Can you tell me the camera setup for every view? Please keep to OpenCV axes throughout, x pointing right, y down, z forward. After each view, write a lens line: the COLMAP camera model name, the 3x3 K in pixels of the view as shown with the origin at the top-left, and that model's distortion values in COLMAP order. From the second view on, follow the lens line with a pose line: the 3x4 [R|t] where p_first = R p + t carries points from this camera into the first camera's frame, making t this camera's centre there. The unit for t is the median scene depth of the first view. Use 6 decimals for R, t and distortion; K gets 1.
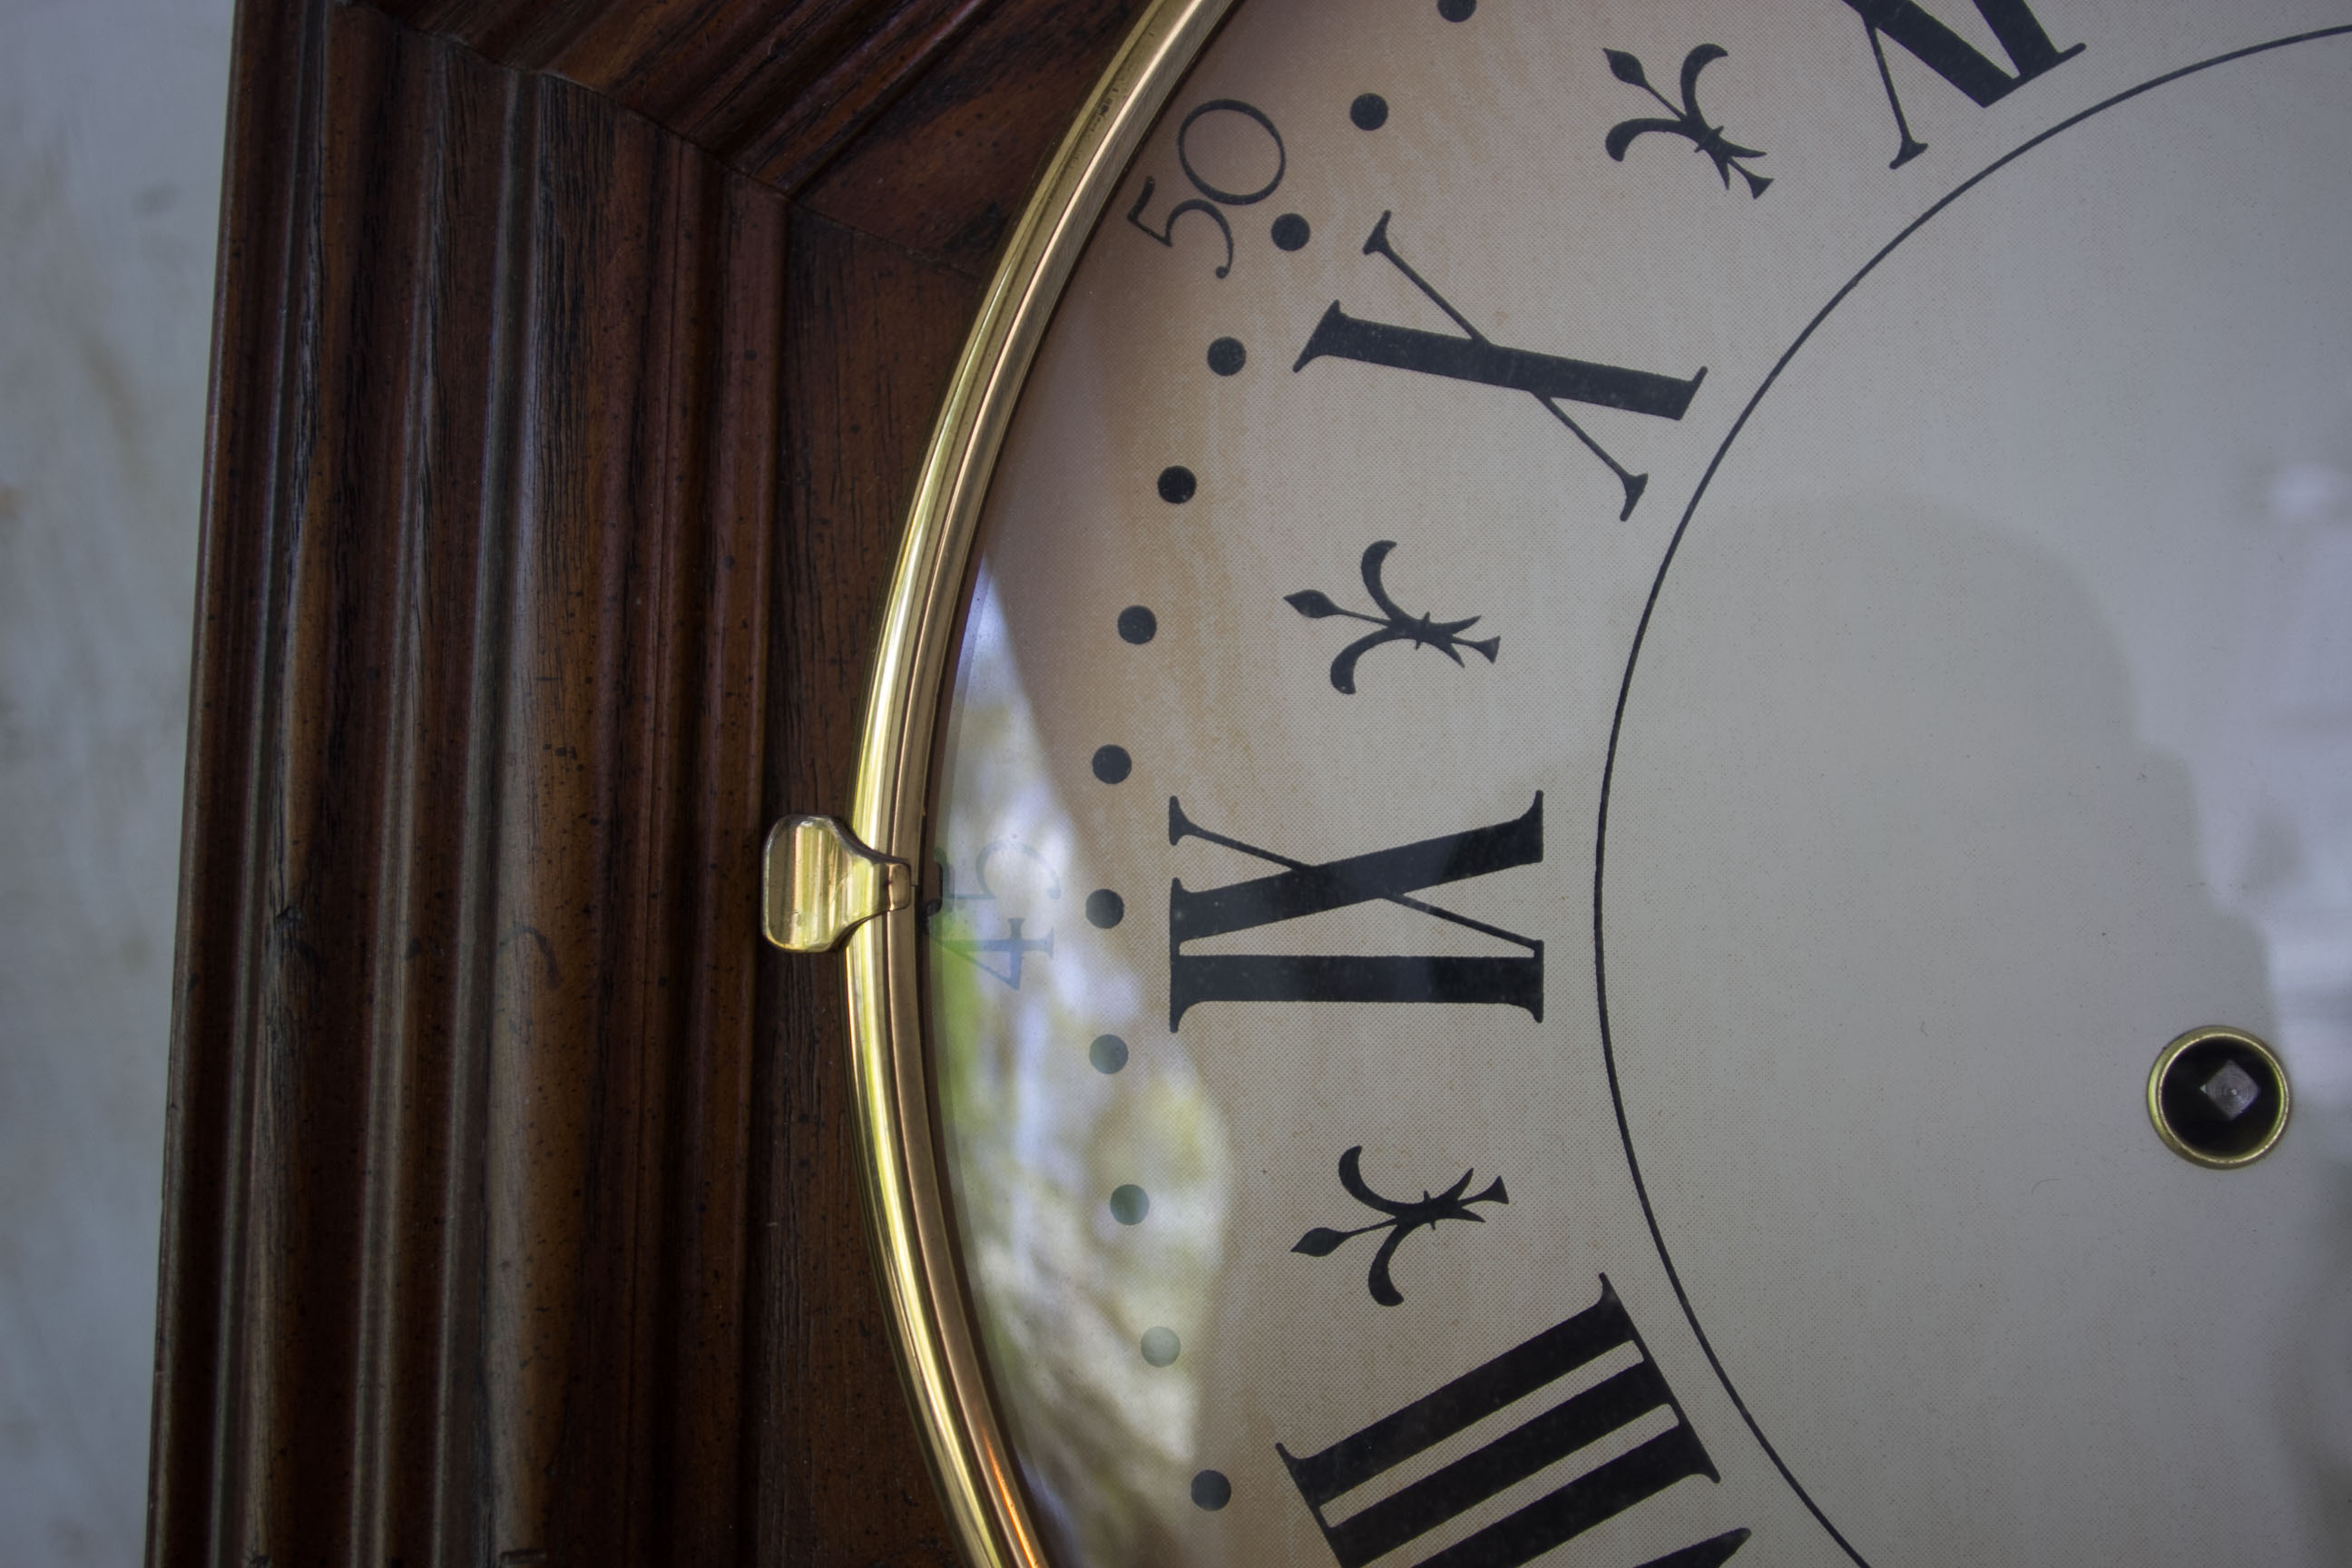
lens RADIAL K [[2195.8, 0, 1166.0], [0, 2195.8, 776.5], [0, 0, 1]] dist [-0.047811, 0.000000]
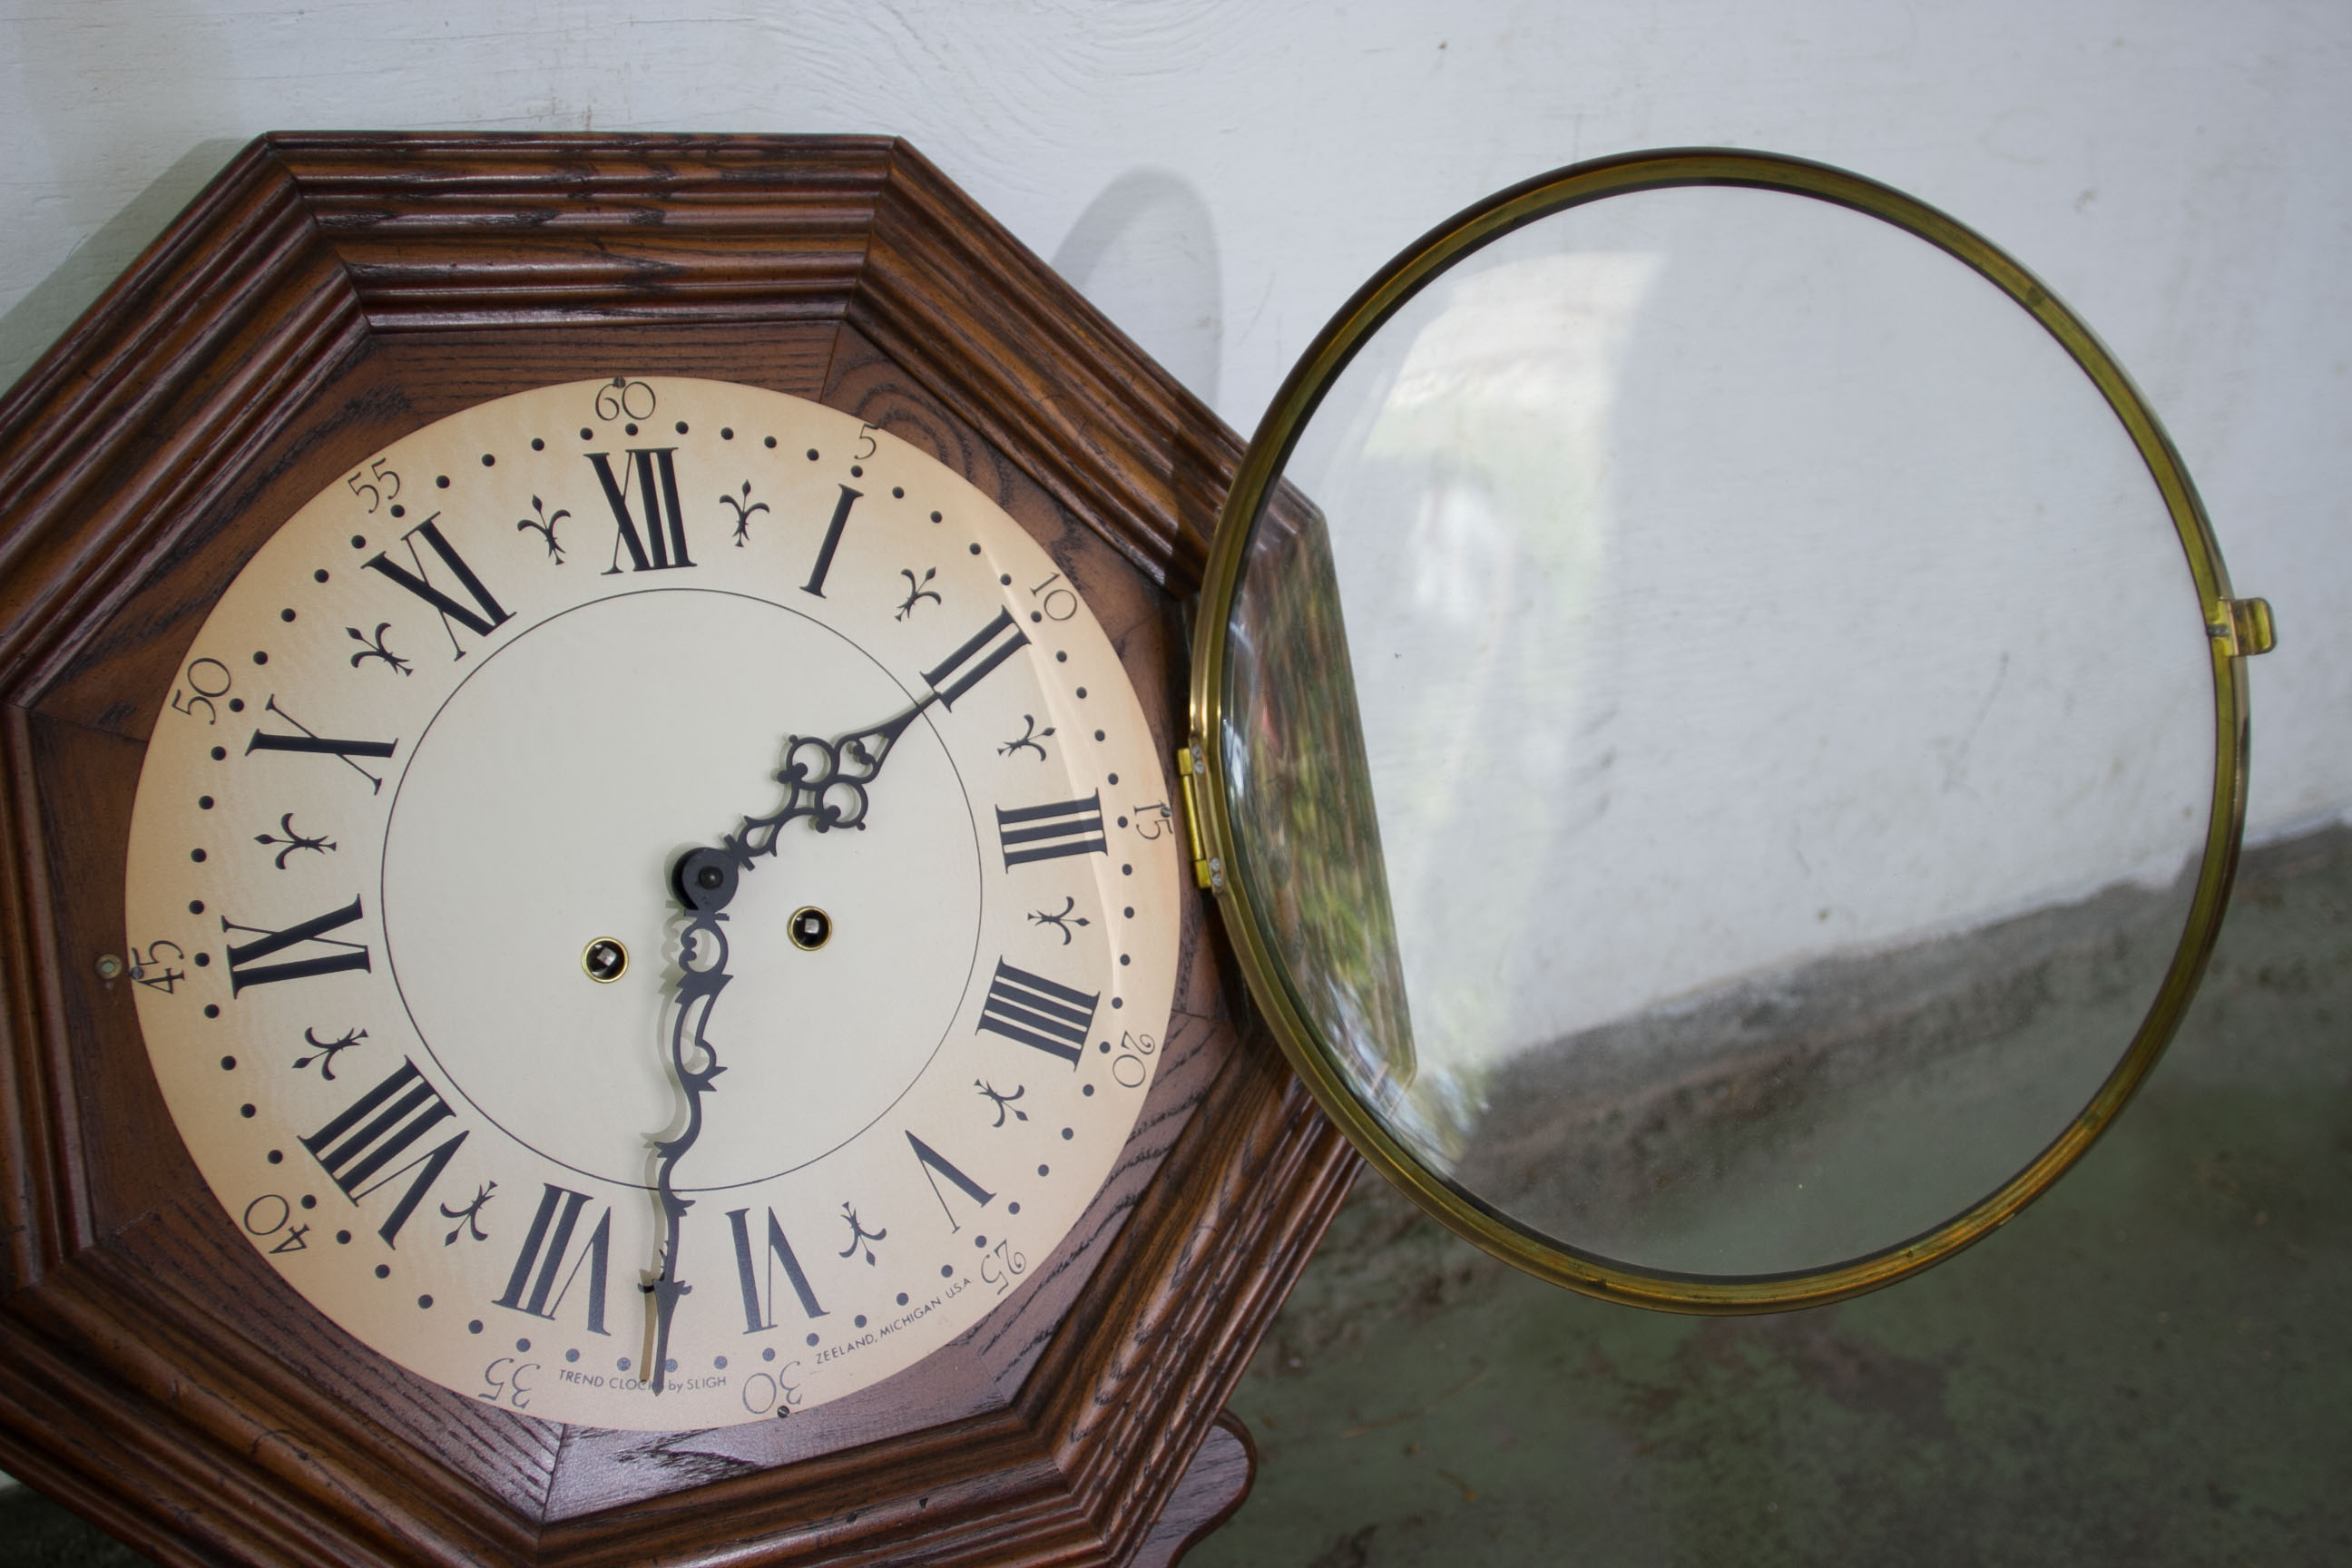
lens RADIAL K [[2195.8, 0, 1170.4], [0, 2195.8, 794.3], [0, 0, 1]] dist [-0.047811, 0.000000]
pose [[0.856156, -0.128912, 0.500379, -0.325755], [0.134568, 0.990590, 0.024957, -0.049616], [-0.498888, 0.045968, 0.865447, -1.970216]]
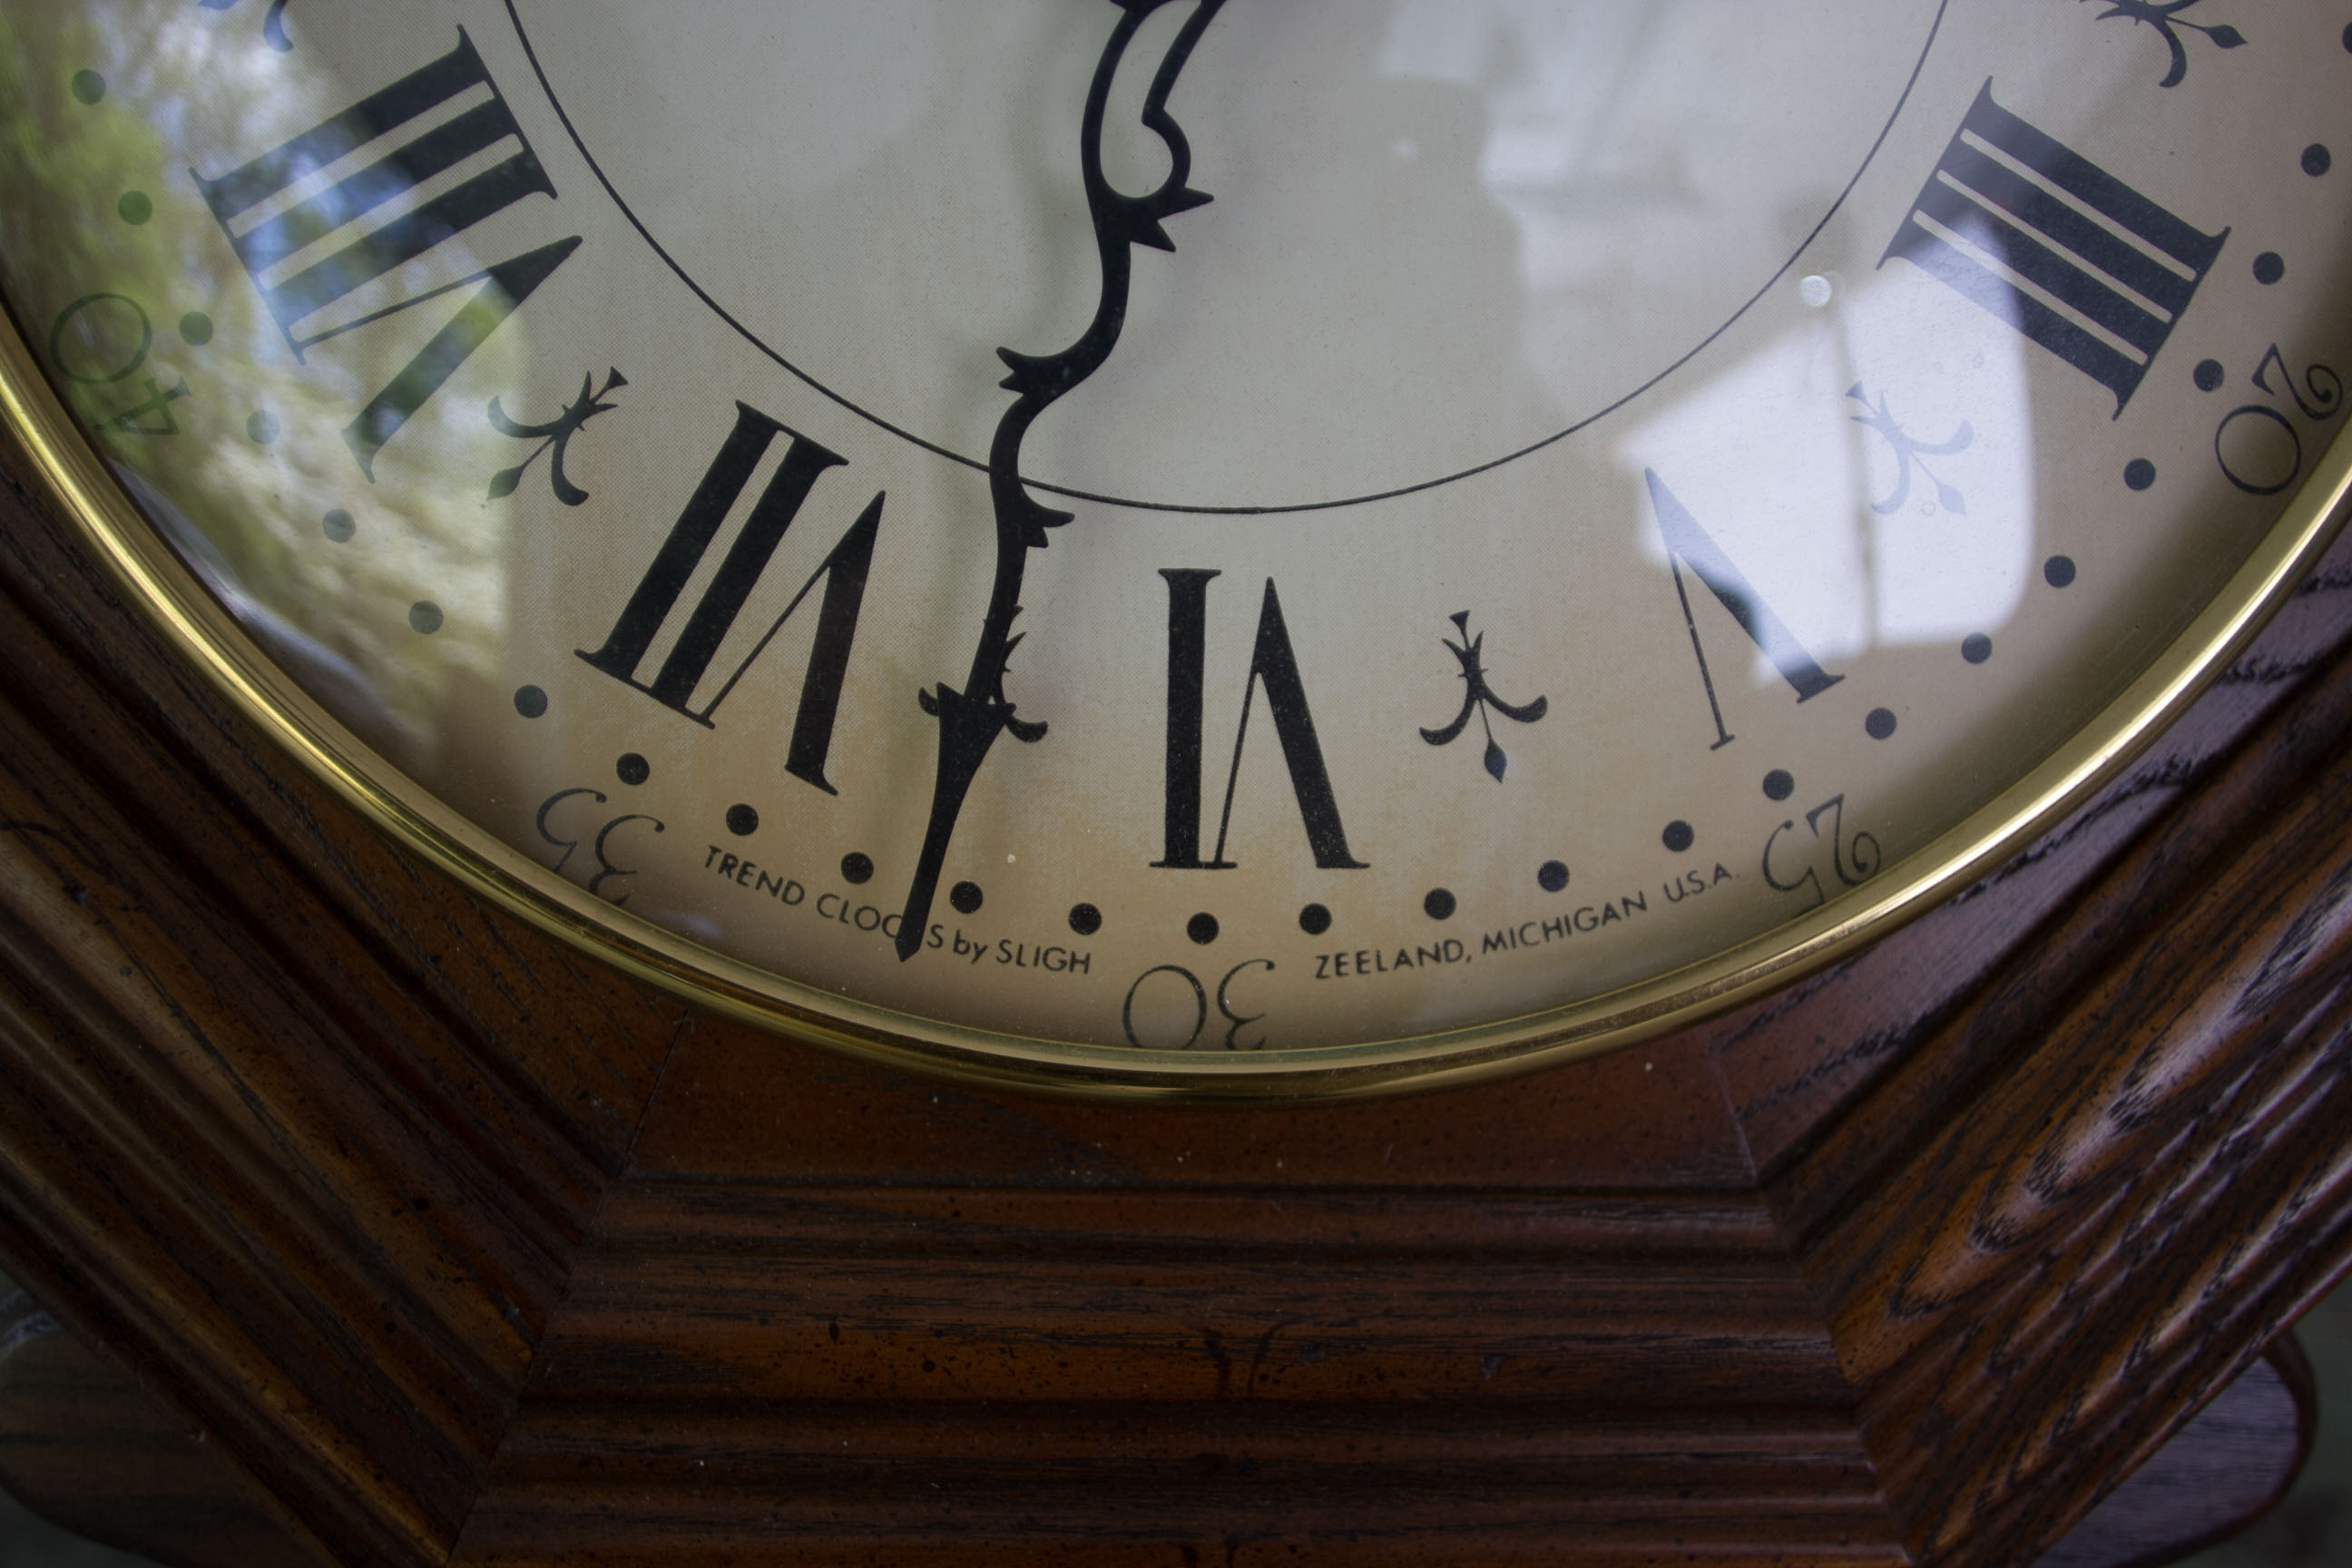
lens RADIAL K [[2195.8, 0, 1175.1], [0, 2195.8, 783.7], [0, 0, 1]] dist [-0.047811, 0.000000]
pose [[0.991699, -0.008401, 0.128310, 0.418571], [-0.018511, 0.978142, 0.207112, 0.368690], [-0.127245, -0.207768, 0.969867, -0.279163]]
